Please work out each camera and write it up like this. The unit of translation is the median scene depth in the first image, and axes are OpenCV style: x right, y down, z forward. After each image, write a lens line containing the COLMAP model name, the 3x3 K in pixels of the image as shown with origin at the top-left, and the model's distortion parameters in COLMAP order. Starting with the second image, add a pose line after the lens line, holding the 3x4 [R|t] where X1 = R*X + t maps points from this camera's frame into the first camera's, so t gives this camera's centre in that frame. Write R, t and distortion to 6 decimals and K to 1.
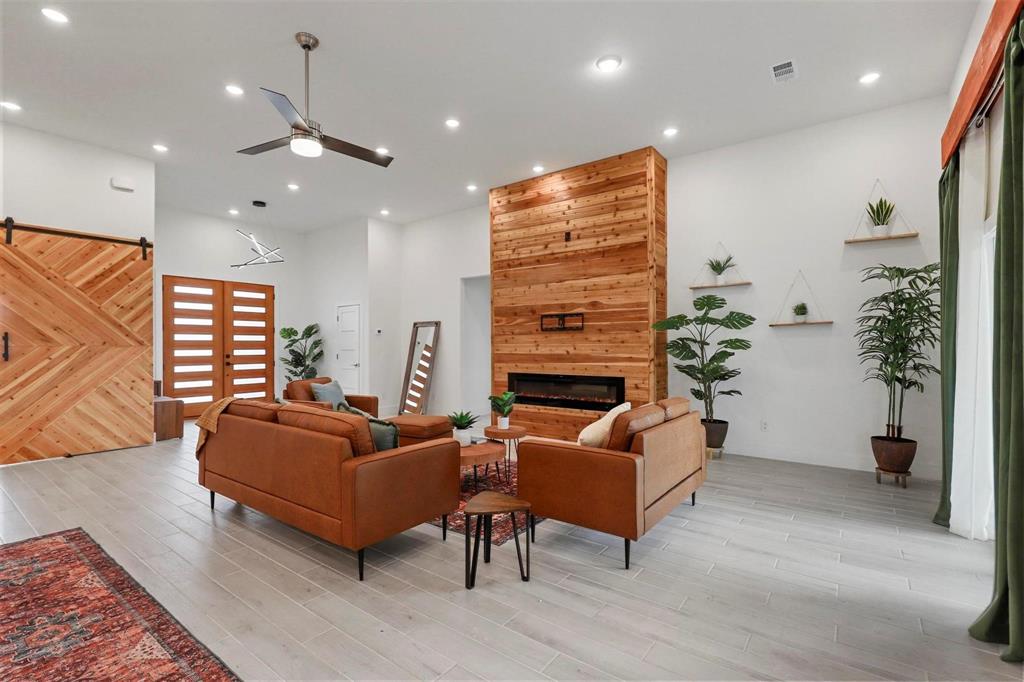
lens RADIAL K [[464.6, 0, 512.3], [0, 464.6, 342.9], [0, 0, 1]] dist [0.002160, -0.000244]
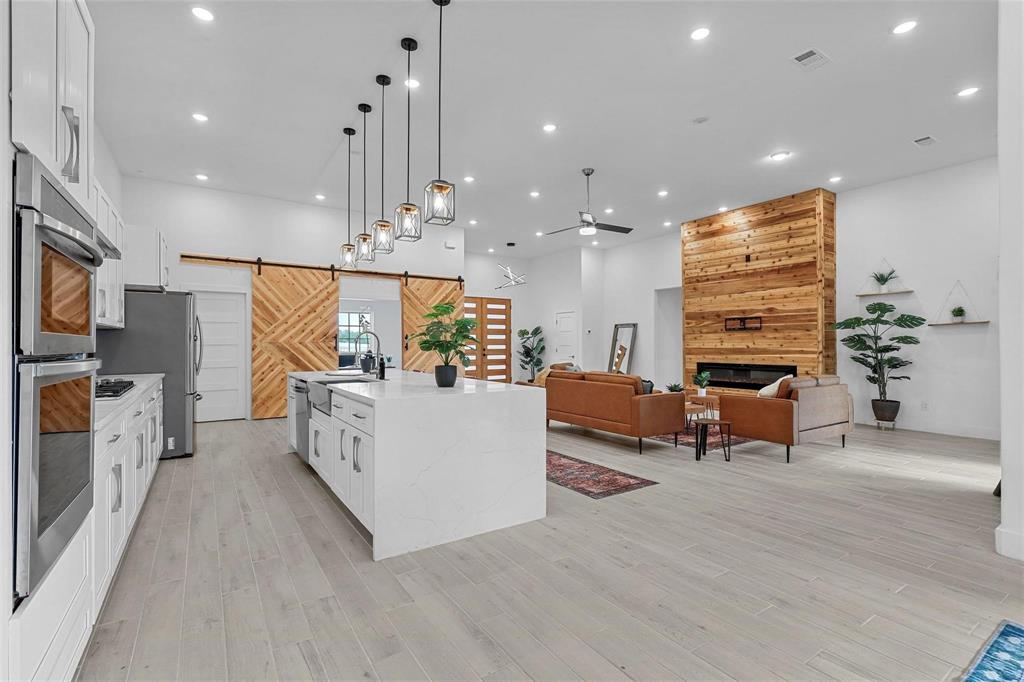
lens RADIAL K [[464.6, 0, 512.3], [0, 464.6, 342.9], [0, 0, 1]] dist [0.002160, -0.000244]
pose [[0.942757, -0.000481, -0.333481, -0.071138], [0.002062, 0.999988, 0.004385, 0.002261], [0.333475, -0.004822, 0.942747, -0.466805]]
